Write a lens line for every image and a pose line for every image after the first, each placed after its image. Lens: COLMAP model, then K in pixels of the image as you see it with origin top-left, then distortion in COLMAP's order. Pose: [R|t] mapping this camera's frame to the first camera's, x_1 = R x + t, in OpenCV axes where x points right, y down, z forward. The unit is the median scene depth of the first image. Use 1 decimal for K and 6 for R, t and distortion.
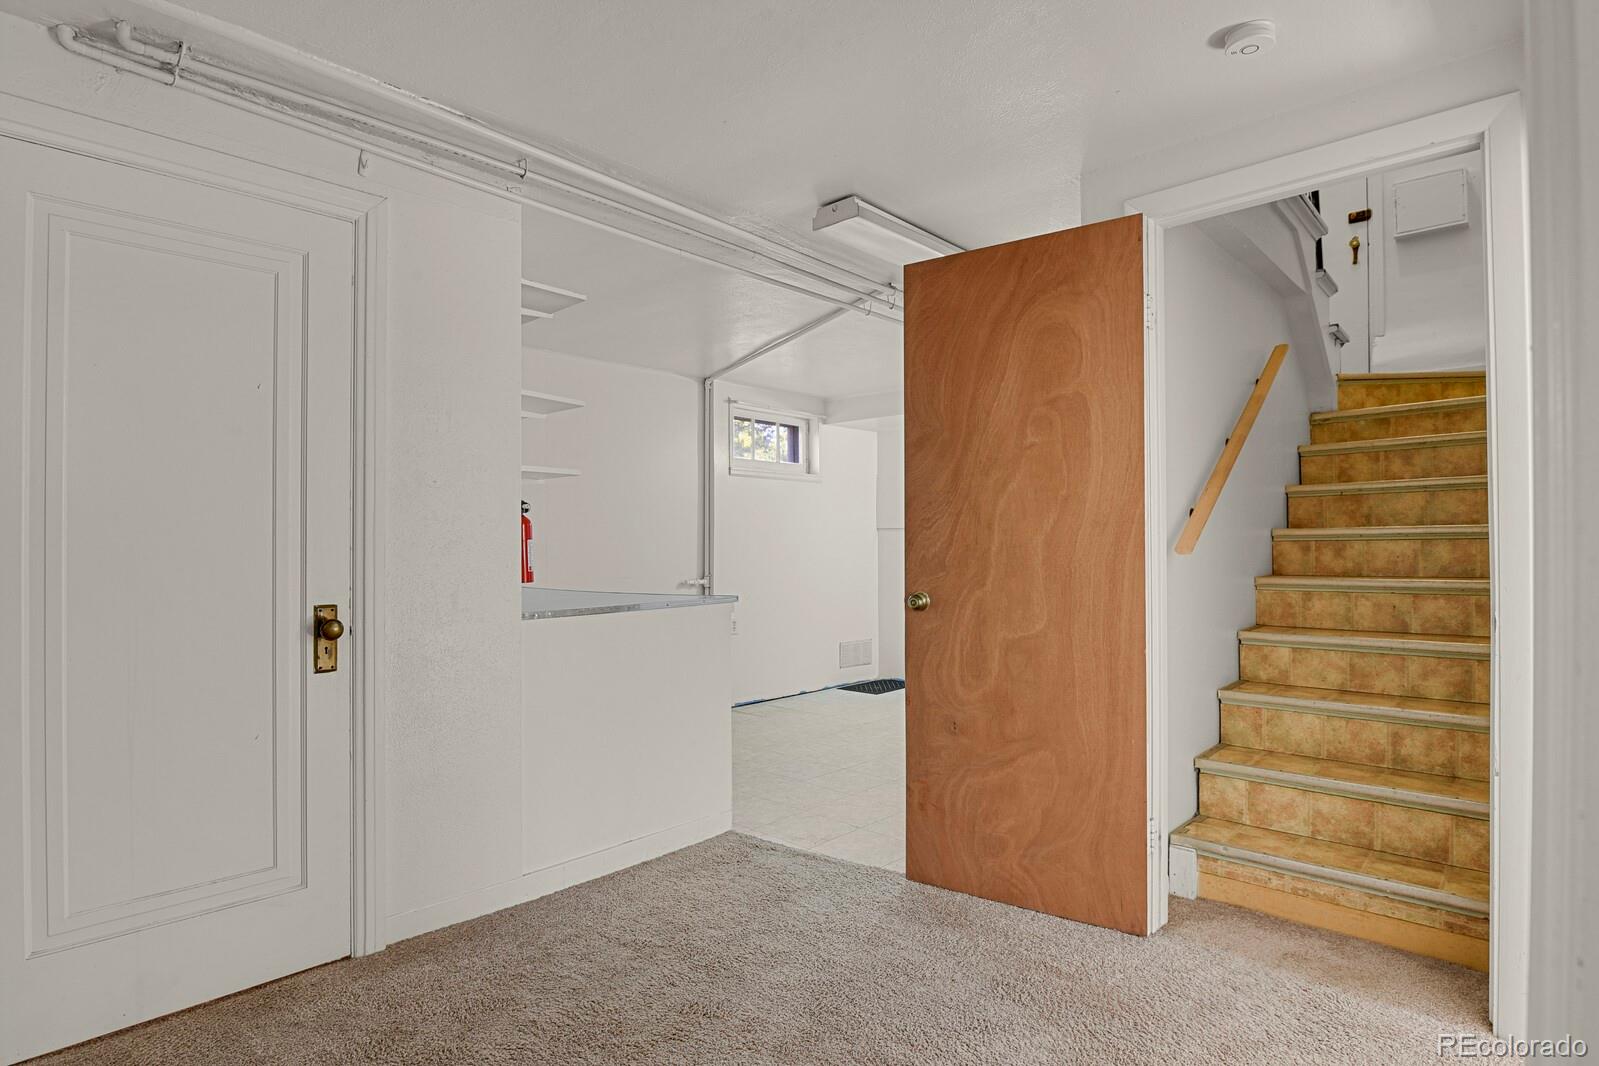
lens RADIAL K [[830.5, 0, 799.7], [0, 830.5, 536.2], [0, 0, 1]] dist [0.000053, 0.000001]
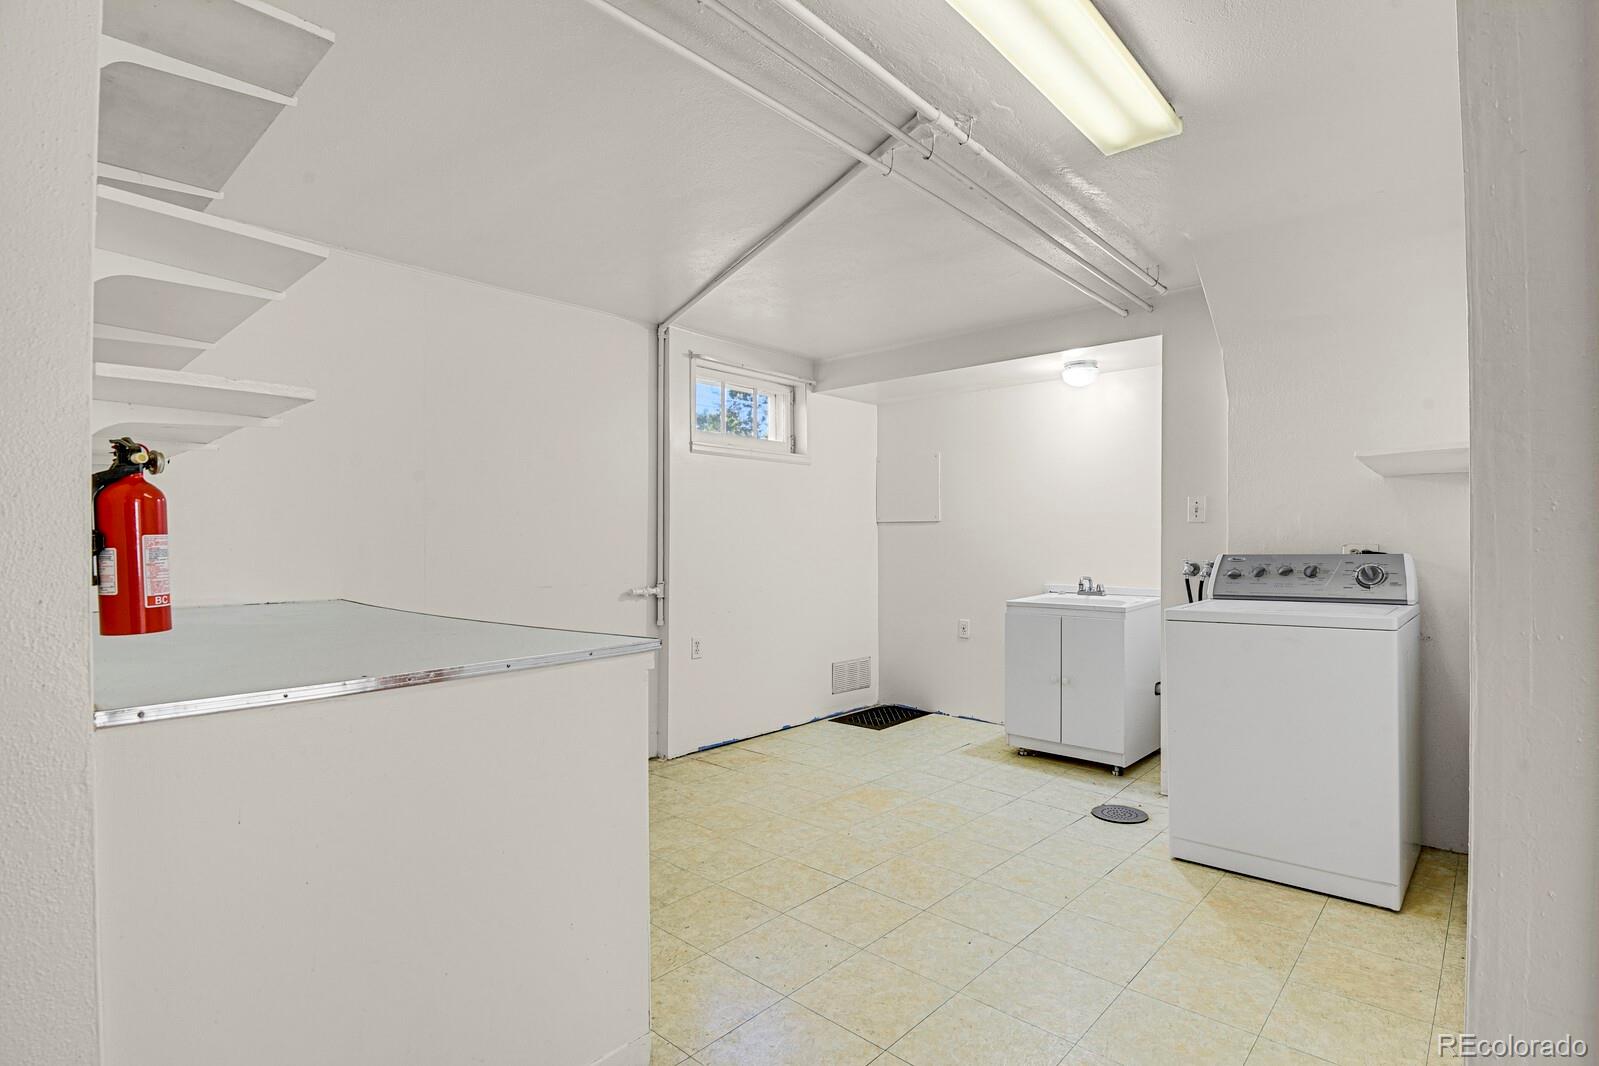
lens RADIAL K [[779.1, 0, 798.8], [0, 779.1, 536.7], [0, 0, 1]] dist [-0.021980, -0.002145]
pose [[0.999867, 0.000641, 0.016317, 0.003663], [-0.000733, 0.999984, 0.005652, 0.001132], [-0.016313, -0.005663, 0.999851, 0.276713]]
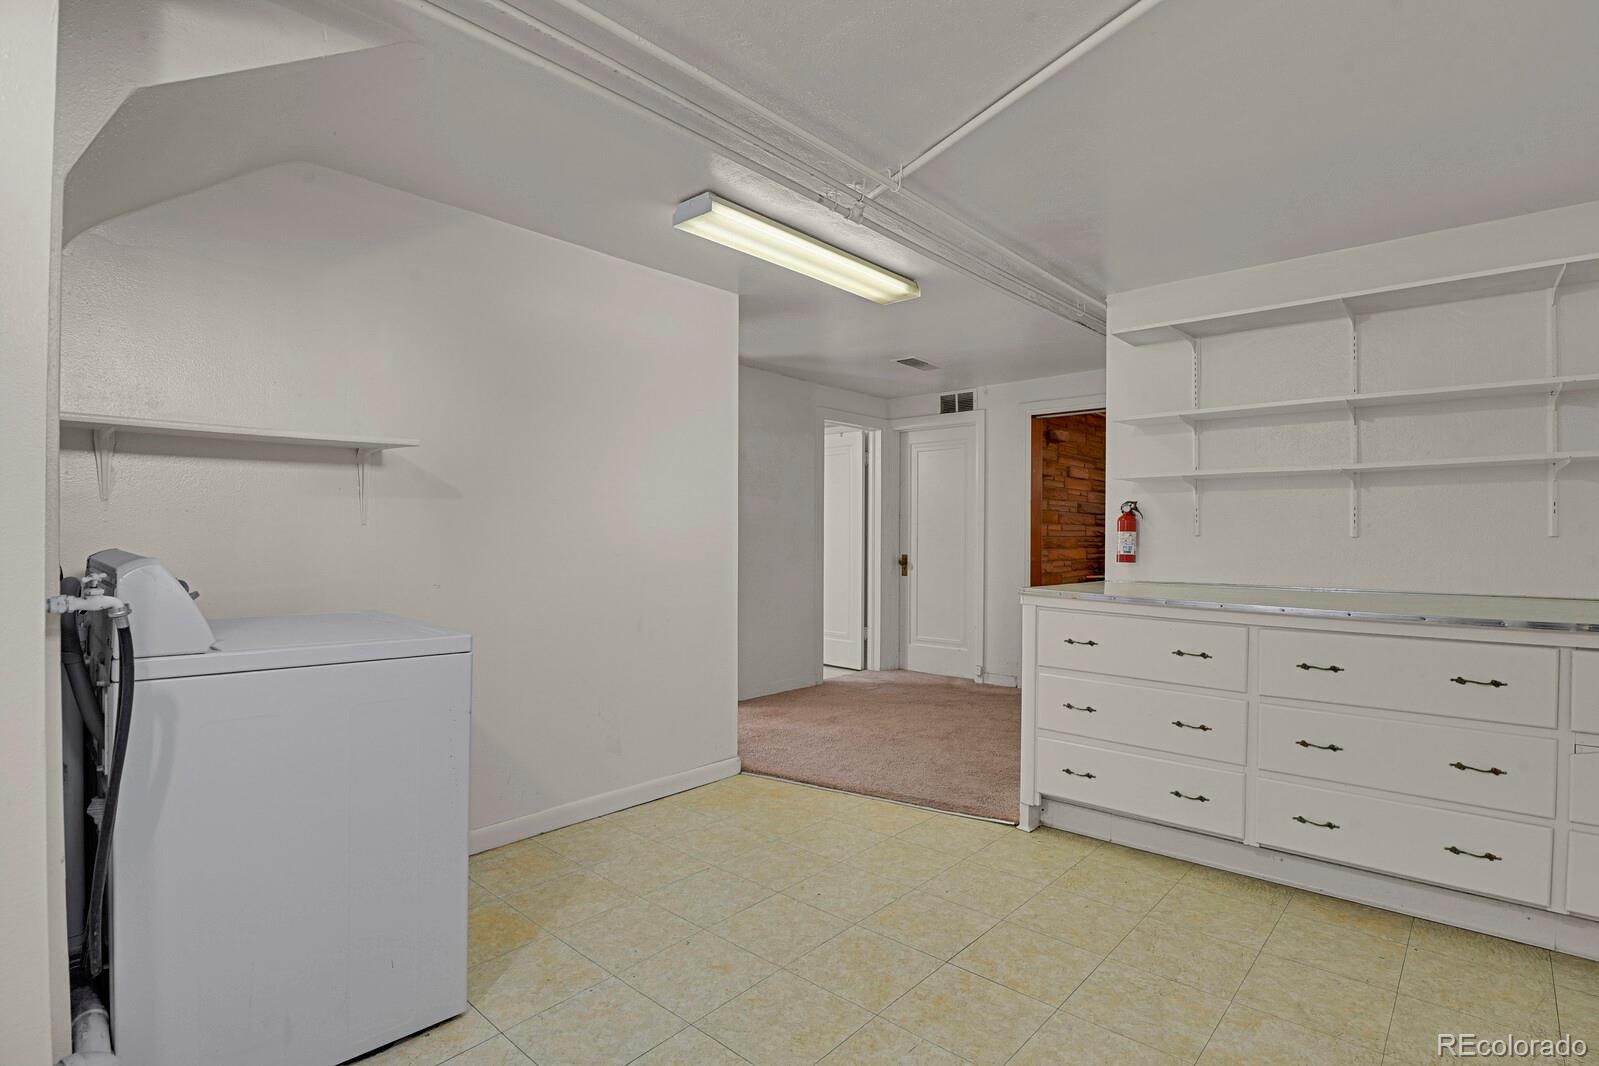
lens RADIAL K [[779.1, 0, 797.4], [0, 779.1, 534.1], [0, 0, 1]] dist [-0.021980, -0.002145]
pose [[-0.999708, -0.001234, -0.024135, 0.115698], [-0.001059, 0.999973, -0.007241, 0.009794], [0.024143, -0.007213, -0.999682, 1.075242]]
